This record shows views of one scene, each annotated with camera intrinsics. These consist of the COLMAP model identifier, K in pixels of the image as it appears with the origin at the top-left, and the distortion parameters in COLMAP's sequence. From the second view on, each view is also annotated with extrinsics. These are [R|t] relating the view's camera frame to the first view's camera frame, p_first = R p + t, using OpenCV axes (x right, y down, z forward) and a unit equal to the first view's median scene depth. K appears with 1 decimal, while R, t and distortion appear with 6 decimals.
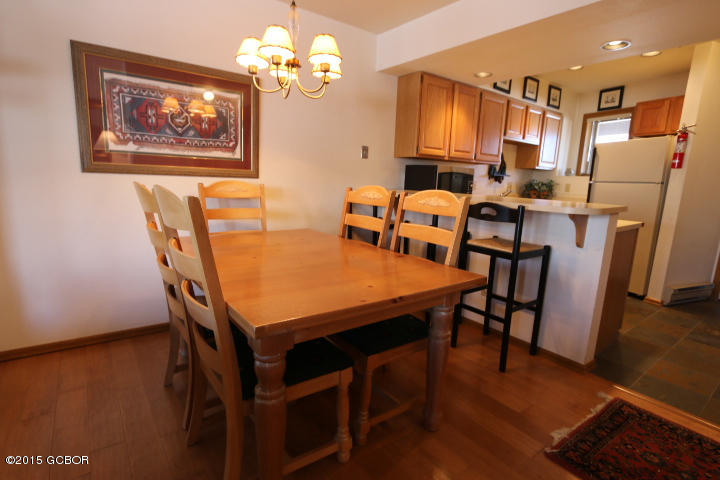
lens RADIAL K [[364.5, 0, 355.8], [0, 364.5, 246.7], [0, 0, 1]] dist [-0.014177, 0.000963]
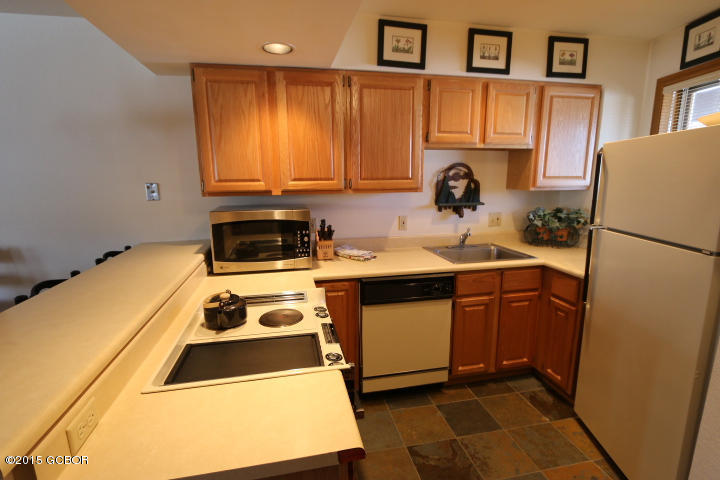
lens RADIAL K [[351.8, 0, 357.5], [0, 351.8, 246.6], [0, 0, 1]] dist [-0.014477, 0.000507]
pose [[0.903620, 0.040979, -0.426370, 0.572797], [-0.038108, 0.999157, 0.015265, -0.148870], [0.426636, 0.002454, 0.904420, 0.462762]]
